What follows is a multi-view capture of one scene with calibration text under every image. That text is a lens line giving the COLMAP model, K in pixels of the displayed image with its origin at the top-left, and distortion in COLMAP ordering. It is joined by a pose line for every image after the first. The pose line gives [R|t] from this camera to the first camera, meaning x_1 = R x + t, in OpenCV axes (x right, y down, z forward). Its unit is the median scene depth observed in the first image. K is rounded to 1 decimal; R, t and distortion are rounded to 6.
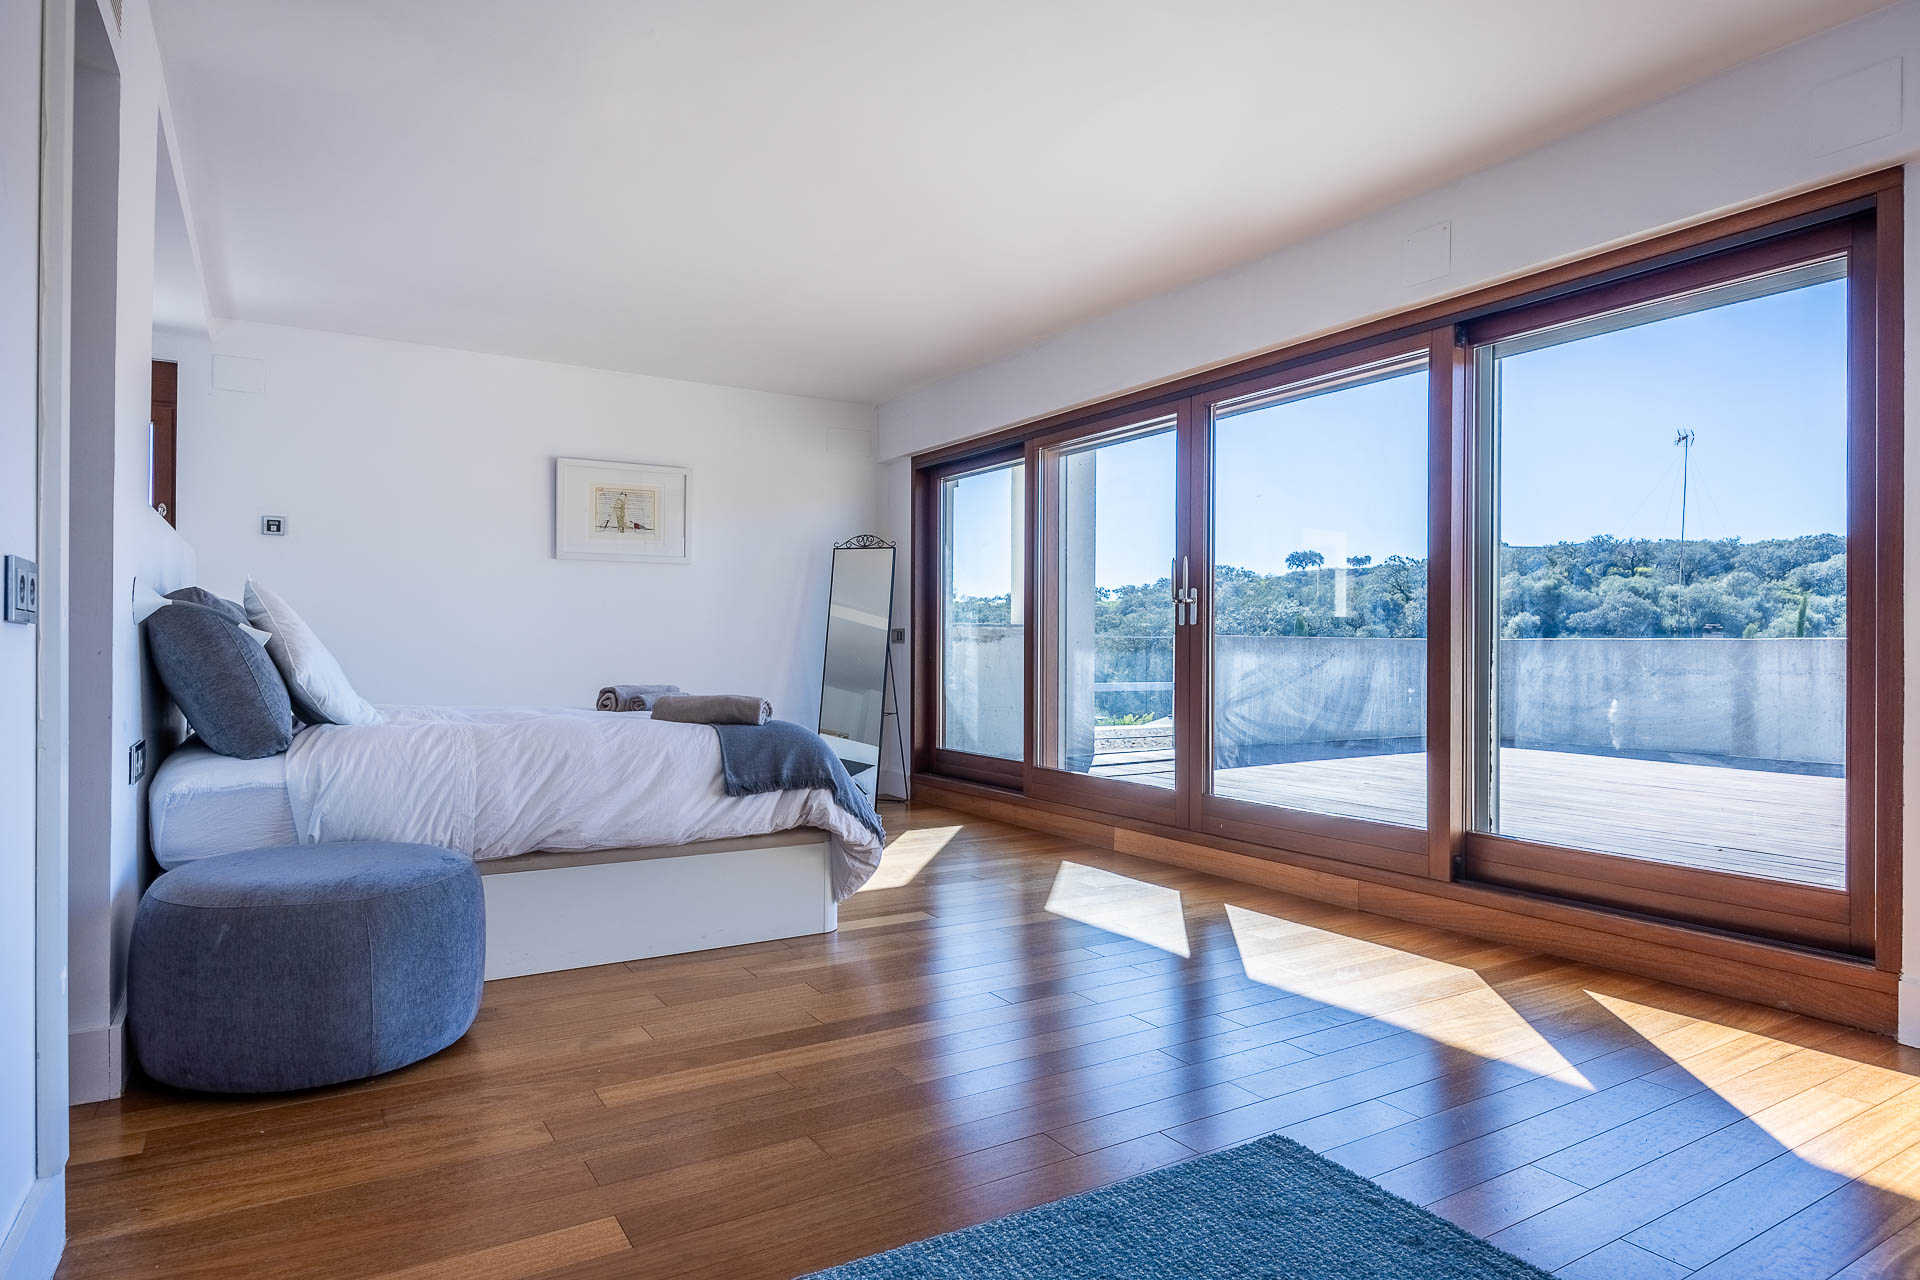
lens RADIAL K [[1099.6, 0, 970.5], [0, 1099.6, 640.4], [0, 0, 1]] dist [-0.007922, -0.000497]
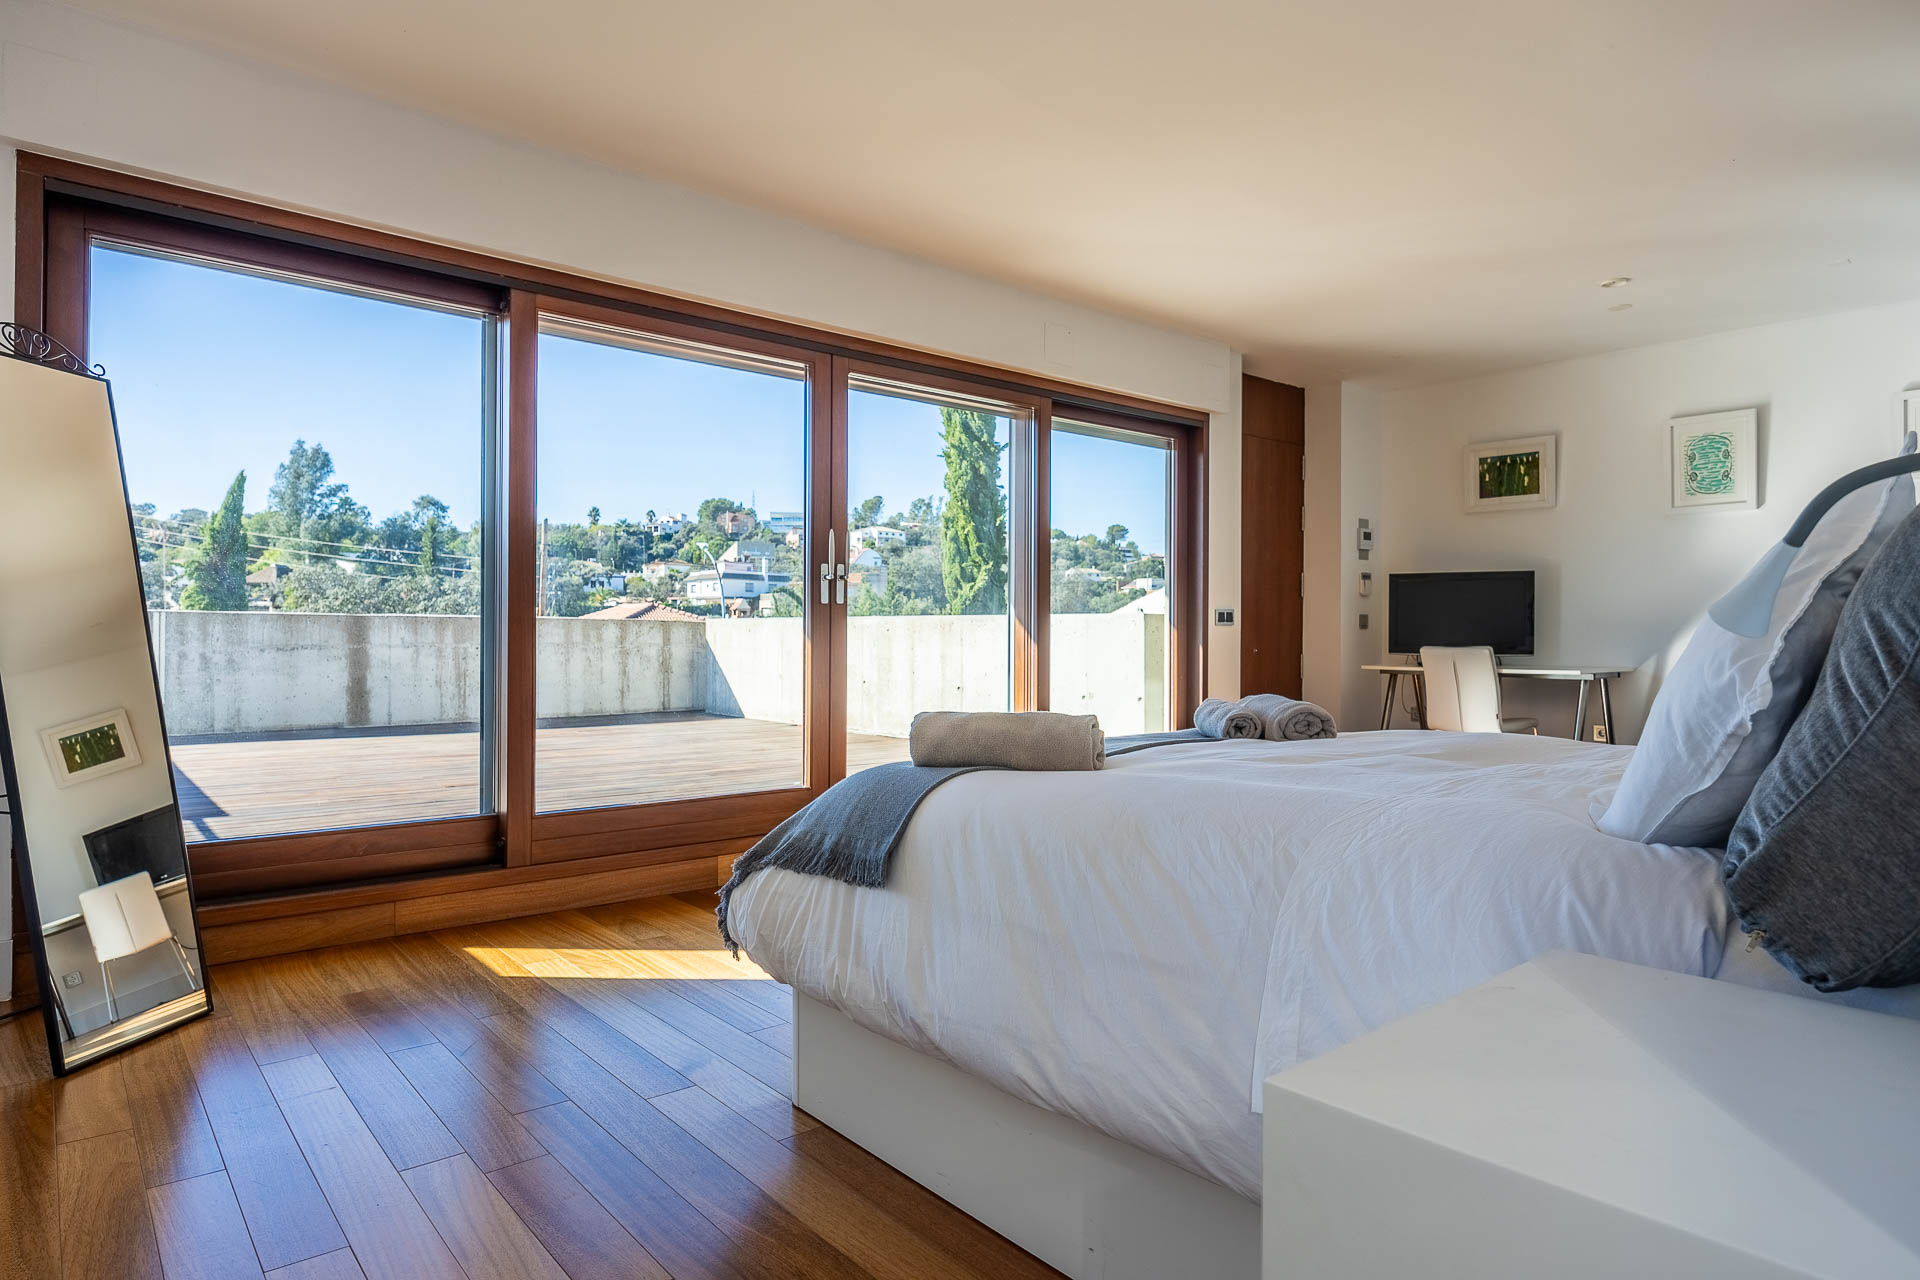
lens RADIAL K [[1120.4, 0, 960.0], [0, 1120.4, 640.0], [0, 0, 1]] dist [-0.018258, -0.000732]
pose [[-0.142555, -0.009736, 0.989739, -0.533652], [-0.015976, 0.999844, 0.007535, 0.007475], [-0.989658, -0.014738, -0.142689, 0.725403]]
